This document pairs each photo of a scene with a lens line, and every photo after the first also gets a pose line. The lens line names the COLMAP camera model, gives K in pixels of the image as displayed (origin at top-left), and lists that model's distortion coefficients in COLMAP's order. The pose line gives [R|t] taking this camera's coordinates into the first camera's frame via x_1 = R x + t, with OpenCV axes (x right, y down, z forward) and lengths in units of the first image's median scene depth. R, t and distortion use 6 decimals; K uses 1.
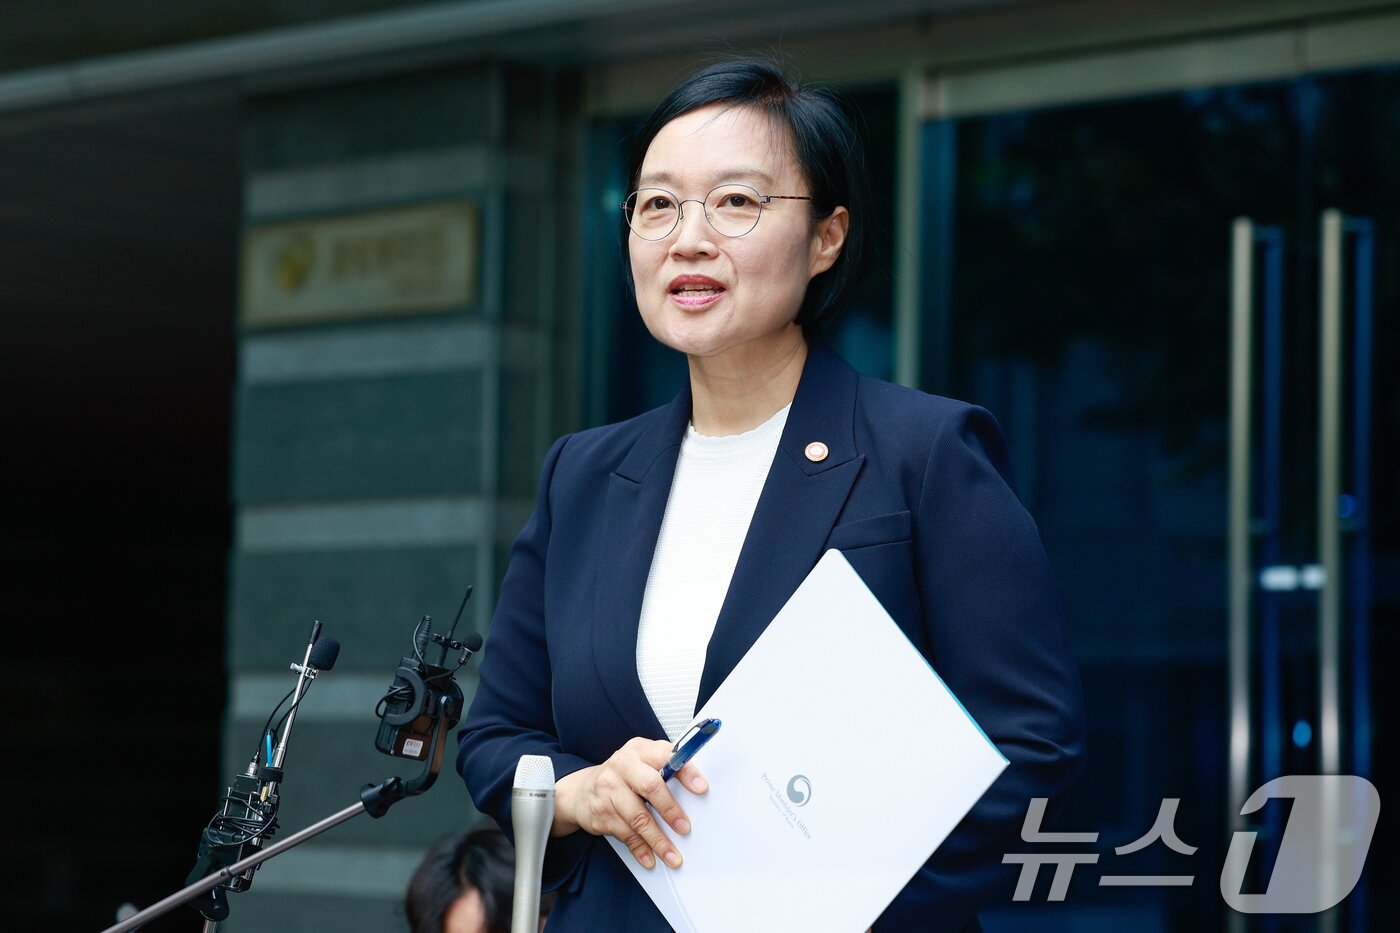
lens RADIAL K [[3781.2, 0, 700.0], [0, 3781.2, 466.5], [0, 0, 1]] dist [-0.035508, -0.161027]
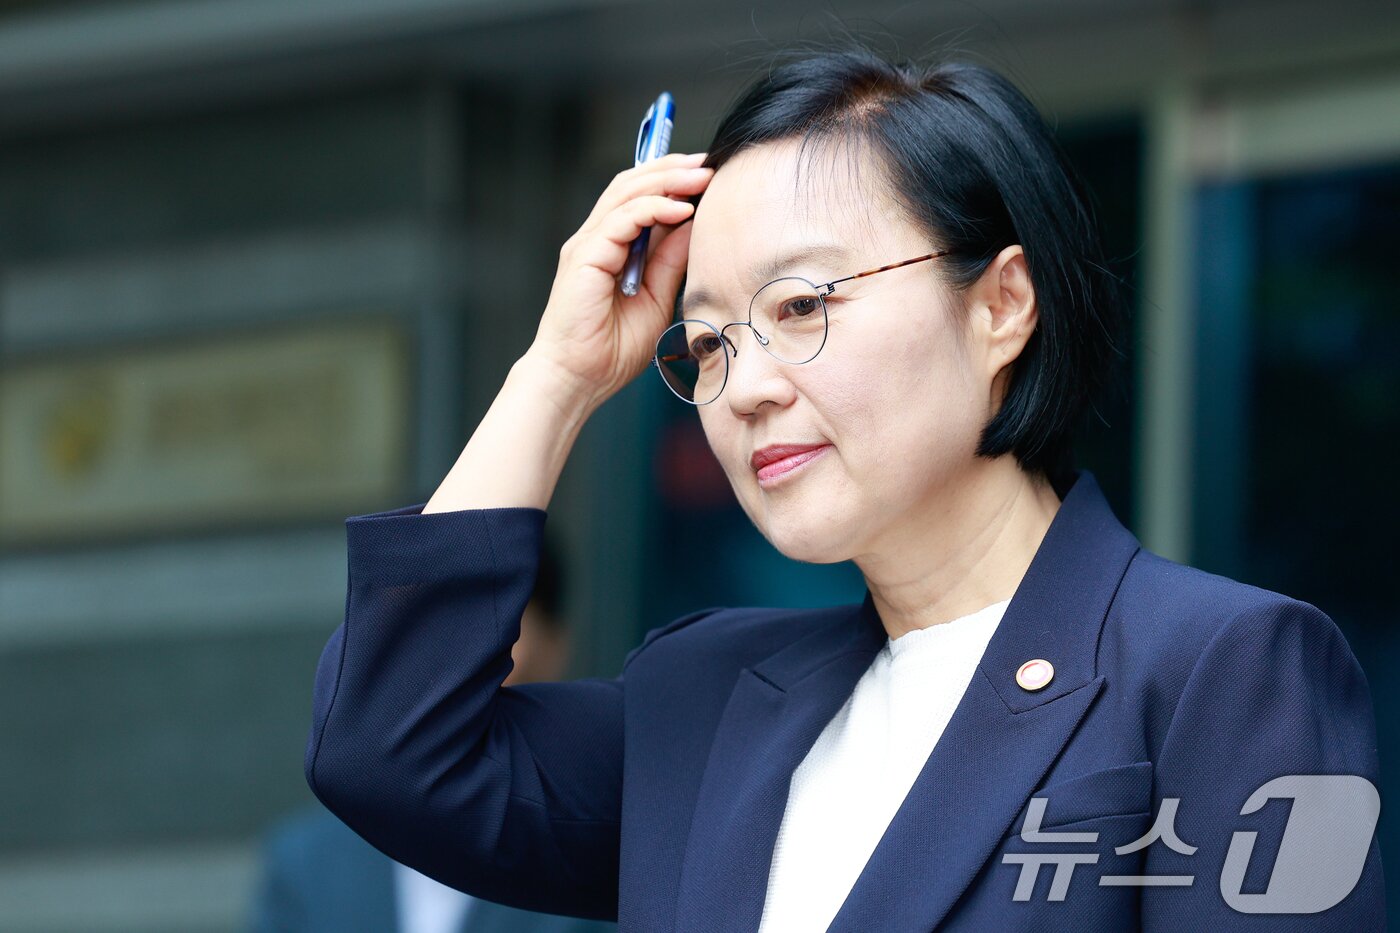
lens RADIAL K [[5605.2, 0, 700.0], [0, 5605.2, 466.5], [0, 0, 1]] dist [-0.196779, -1.540715]
pose [[0.999527, 0.004542, -0.030415, 0.011062], [-0.005634, 0.999339, -0.035926, -0.018213], [0.030231, 0.036081, 0.998892, 0.161712]]
